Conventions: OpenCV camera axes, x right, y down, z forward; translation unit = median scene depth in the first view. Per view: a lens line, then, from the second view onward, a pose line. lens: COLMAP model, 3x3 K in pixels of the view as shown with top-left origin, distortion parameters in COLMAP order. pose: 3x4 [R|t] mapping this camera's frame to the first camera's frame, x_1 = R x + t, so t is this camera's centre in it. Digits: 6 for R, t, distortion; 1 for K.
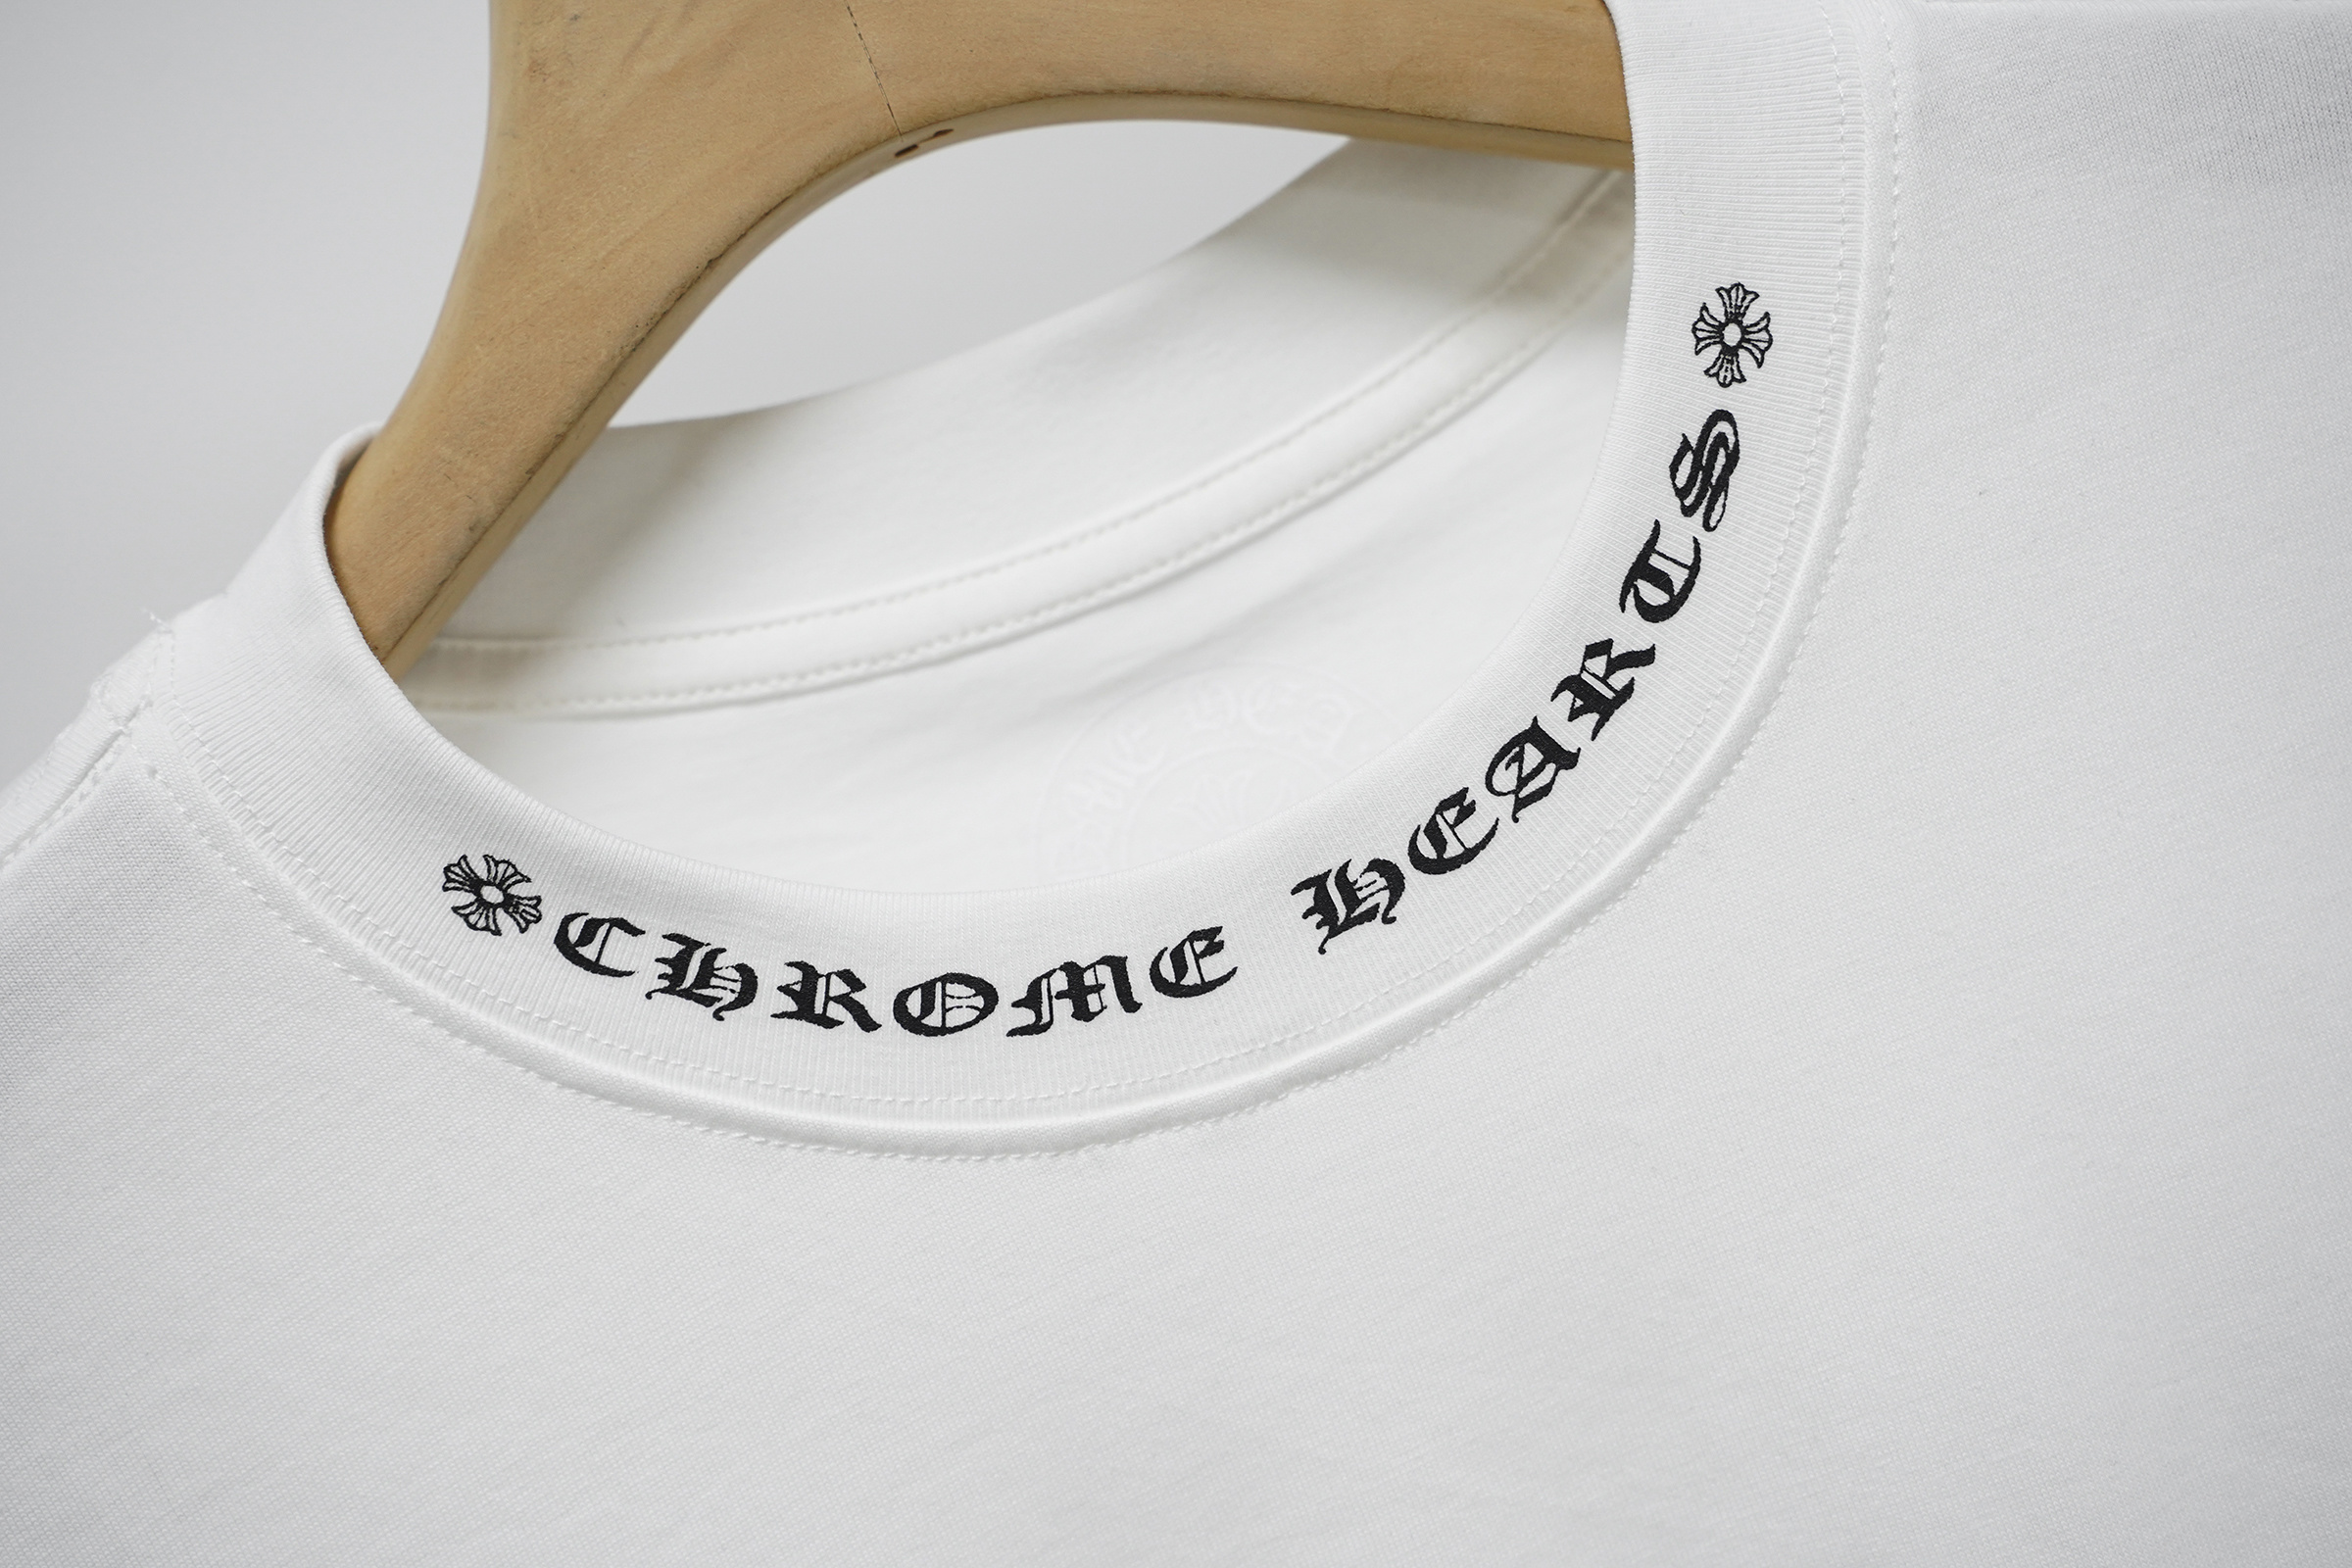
lens RADIAL K [[3088.0, 0, 1178.4], [0, 3088.0, 745.8], [0, 0, 1]] dist [0.128773, 0.000000]
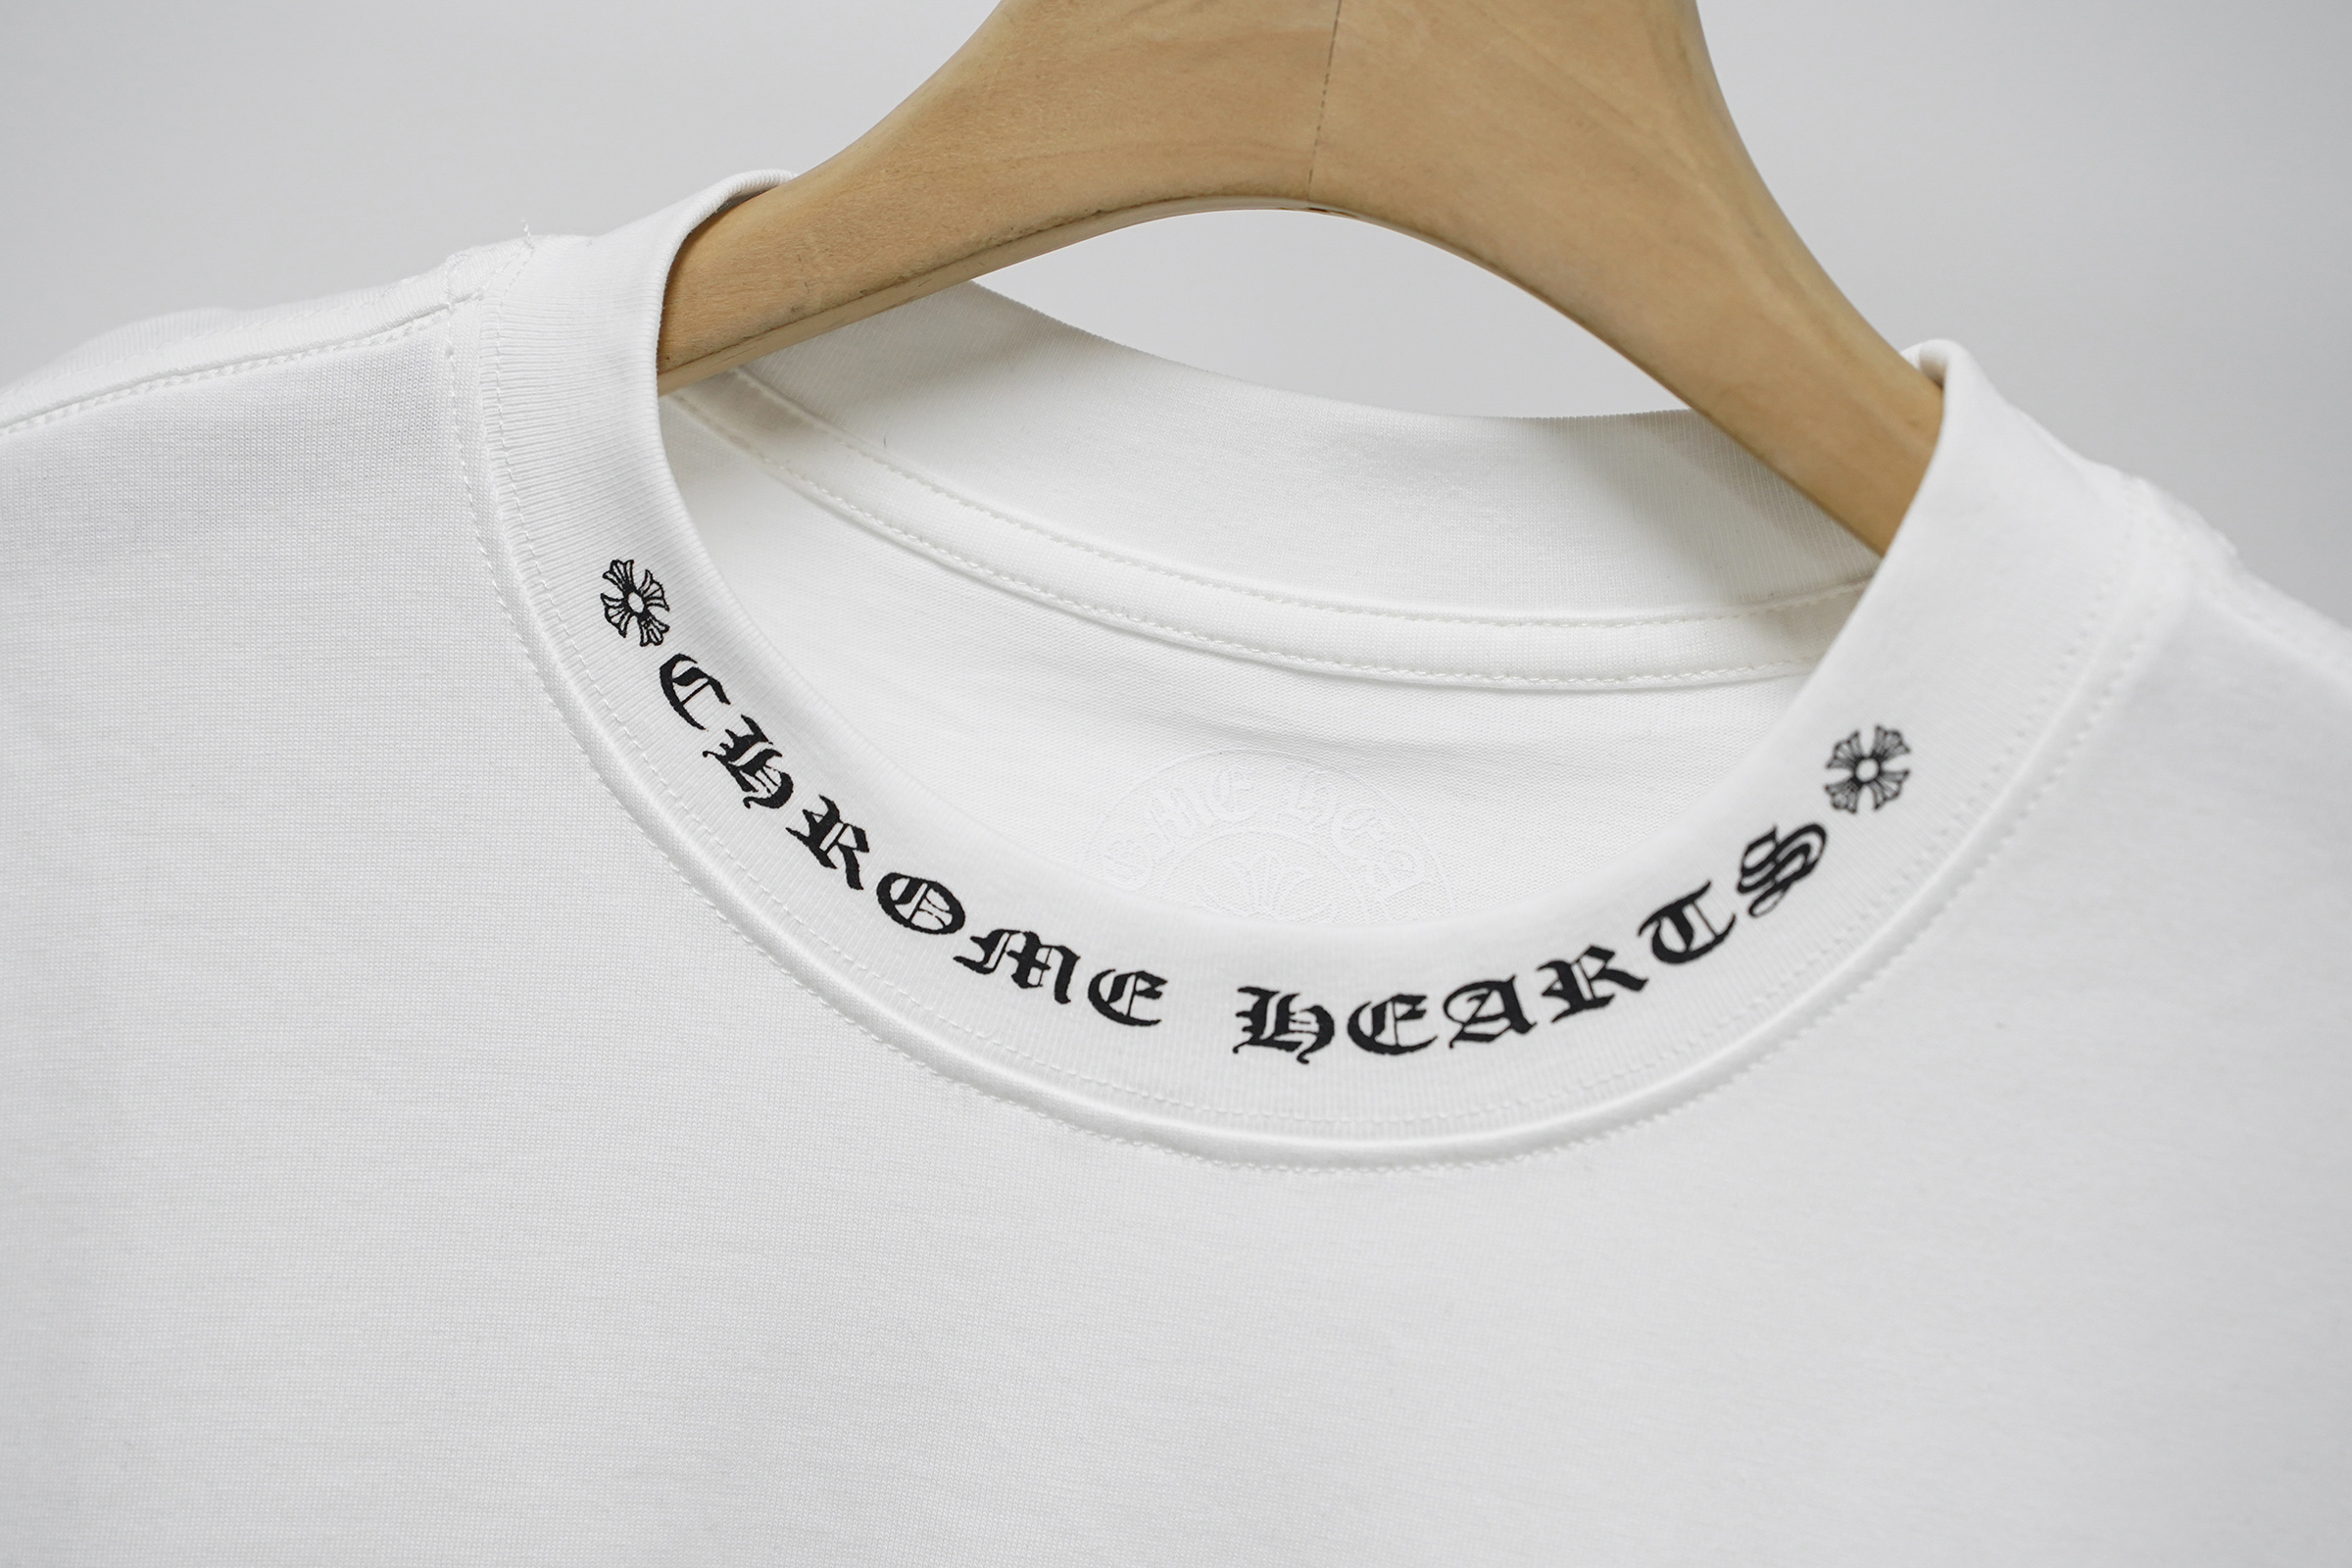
lens RADIAL K [[3981.4, 0, 1163.1], [0, 3981.4, 787.1], [0, 0, 1]] dist [0.153115, 0.000000]
pose [[0.832149, 0.533449, -0.151523, 0.187056], [-0.523382, 0.845805, 0.103366, -0.141797], [0.183299, -0.006712, 0.983034, -0.370480]]
